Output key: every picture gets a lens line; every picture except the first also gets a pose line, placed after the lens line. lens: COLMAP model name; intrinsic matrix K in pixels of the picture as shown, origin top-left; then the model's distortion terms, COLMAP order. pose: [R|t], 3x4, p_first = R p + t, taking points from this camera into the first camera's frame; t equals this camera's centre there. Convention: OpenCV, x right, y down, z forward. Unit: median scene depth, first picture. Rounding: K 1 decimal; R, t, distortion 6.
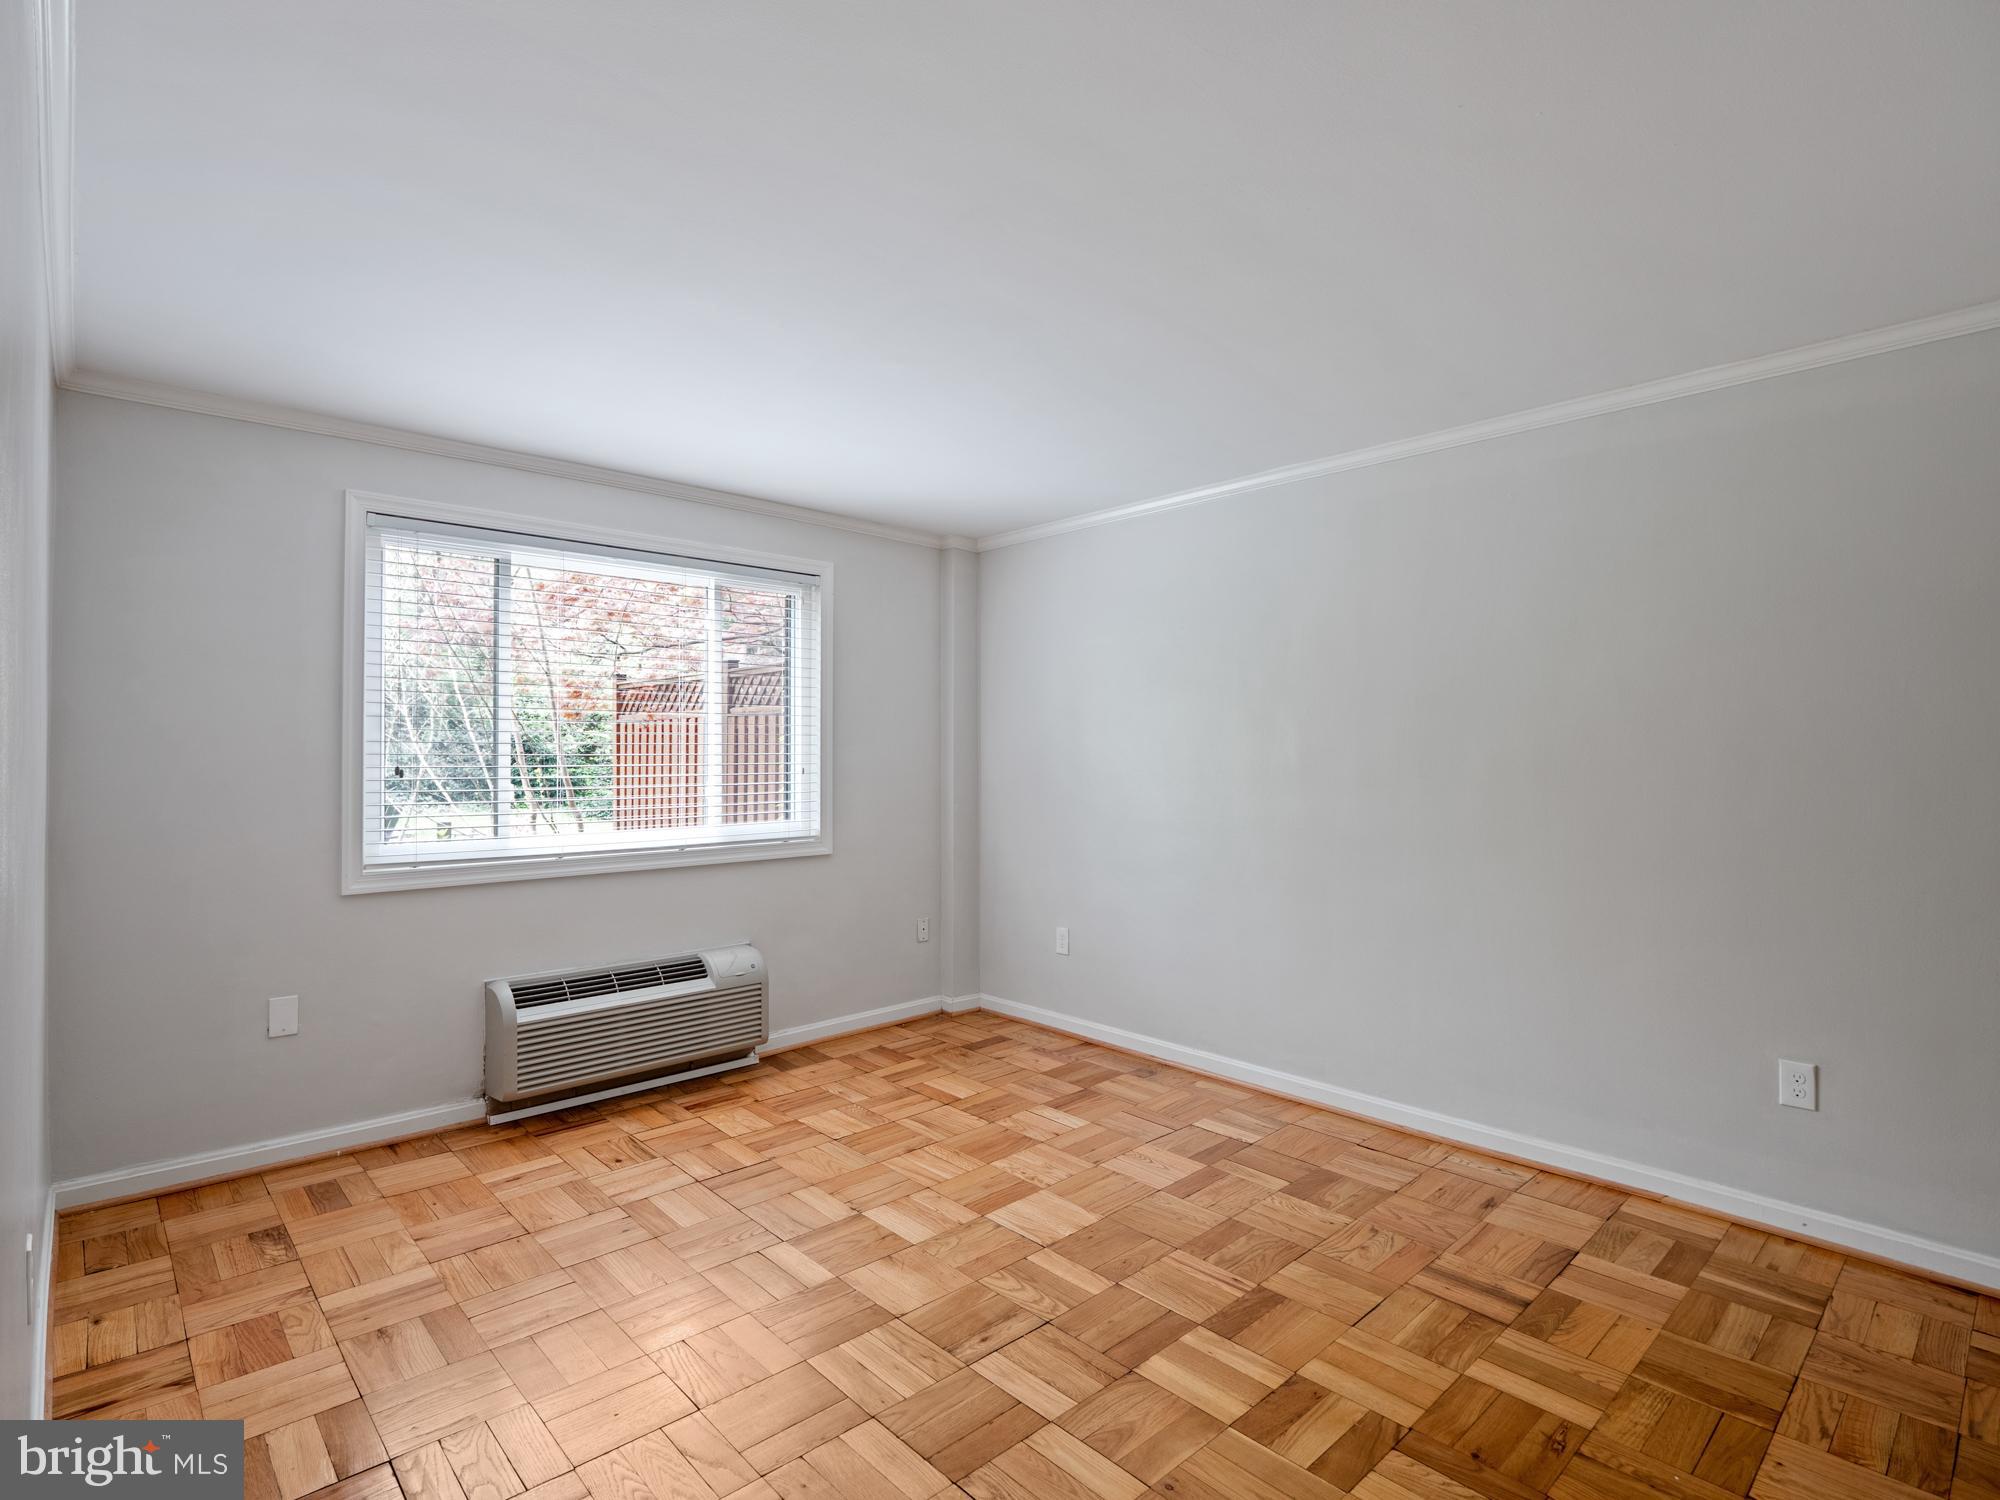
lens RADIAL K [[987.0, 0, 993.4], [0, 987.0, 756.9], [0, 0, 1]] dist [-0.011216, -0.001692]
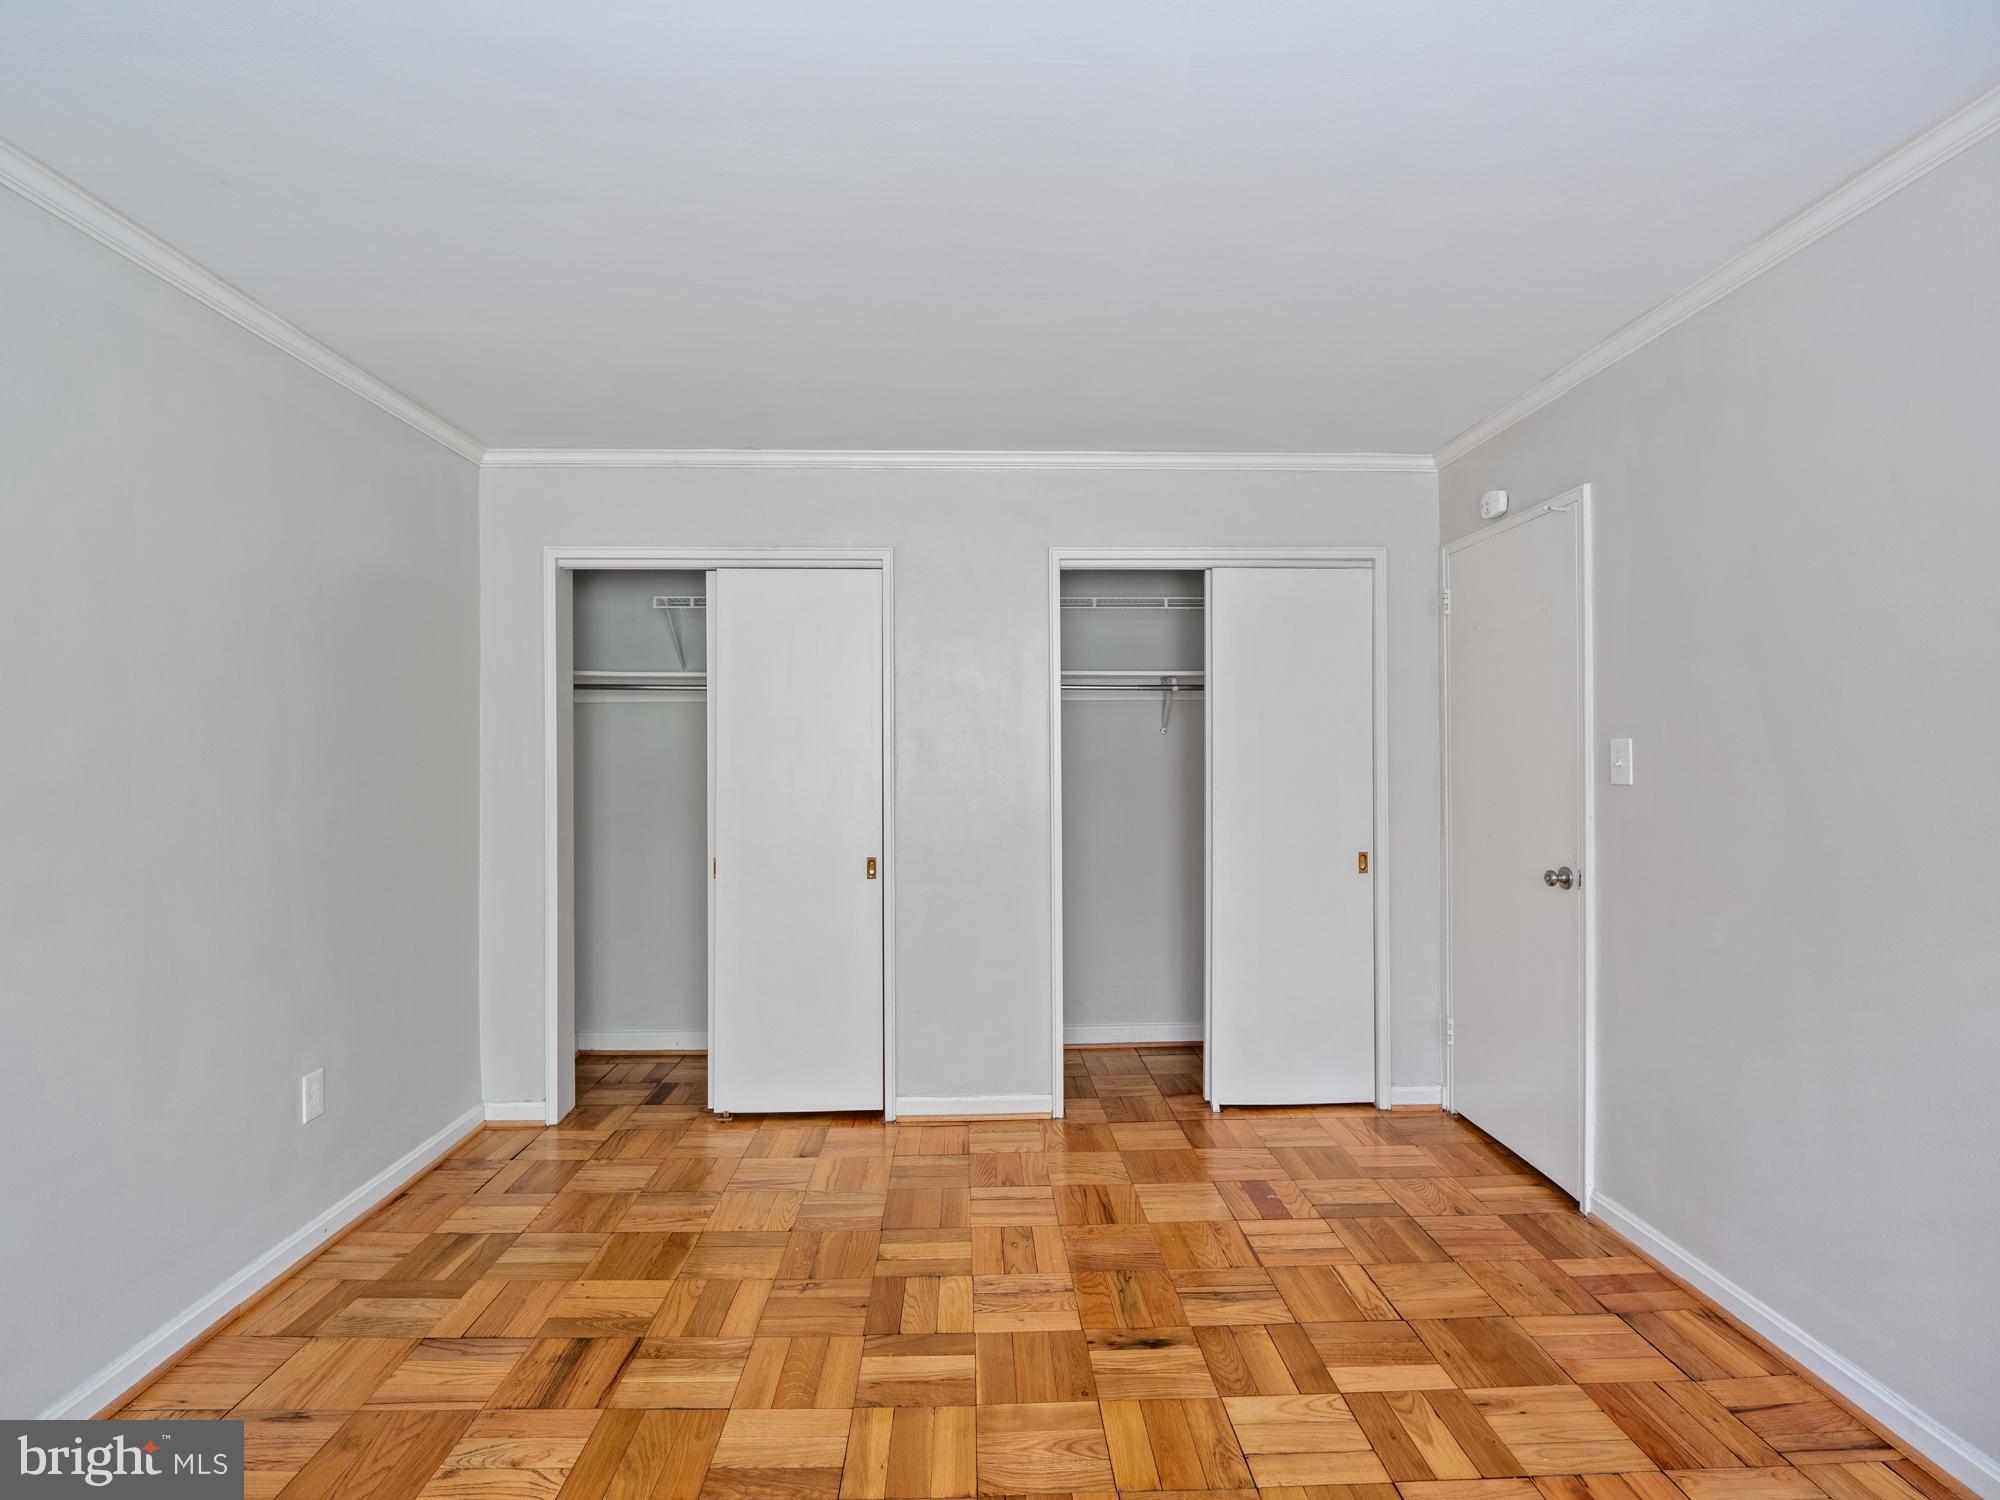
lens RADIAL K [[987.0, 0, 995.9], [0, 987.0, 746.2], [0, 0, 1]] dist [-0.011216, -0.001692]
pose [[-0.758086, 0.014875, 0.651985, -0.304304], [0.004783, 0.999840, -0.017250, 0.006453], [-0.652137, -0.009959, -0.758036, 1.170558]]
